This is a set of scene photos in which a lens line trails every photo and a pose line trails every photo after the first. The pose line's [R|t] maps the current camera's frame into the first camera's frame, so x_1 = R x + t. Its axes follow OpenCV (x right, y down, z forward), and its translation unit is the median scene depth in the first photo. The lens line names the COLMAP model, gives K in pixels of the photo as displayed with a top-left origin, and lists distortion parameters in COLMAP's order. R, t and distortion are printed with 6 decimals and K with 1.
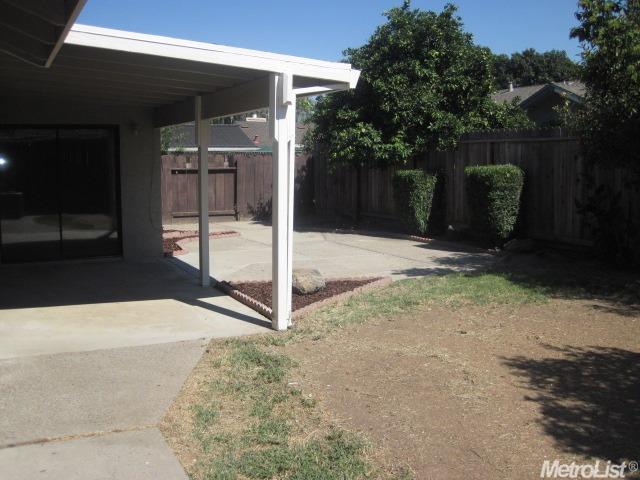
lens RADIAL K [[658.5, 0, 321.6], [0, 658.5, 240.7], [0, 0, 1]] dist [-0.131152, 0.000000]
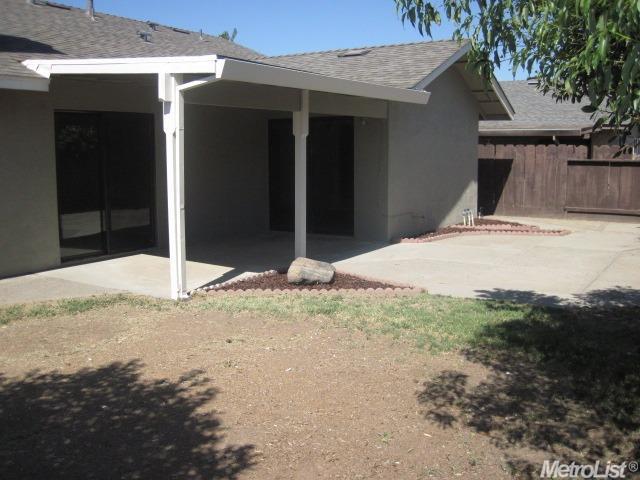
lens RADIAL K [[658.5, 0, 321.5], [0, 658.5, 237.5], [0, 0, 1]] dist [-0.131152, 0.000000]
pose [[0.525762, 0.115509, -0.842752, 1.151669], [-0.104854, 0.991982, 0.070548, -0.087179], [0.844144, 0.051275, 0.533658, 0.694746]]
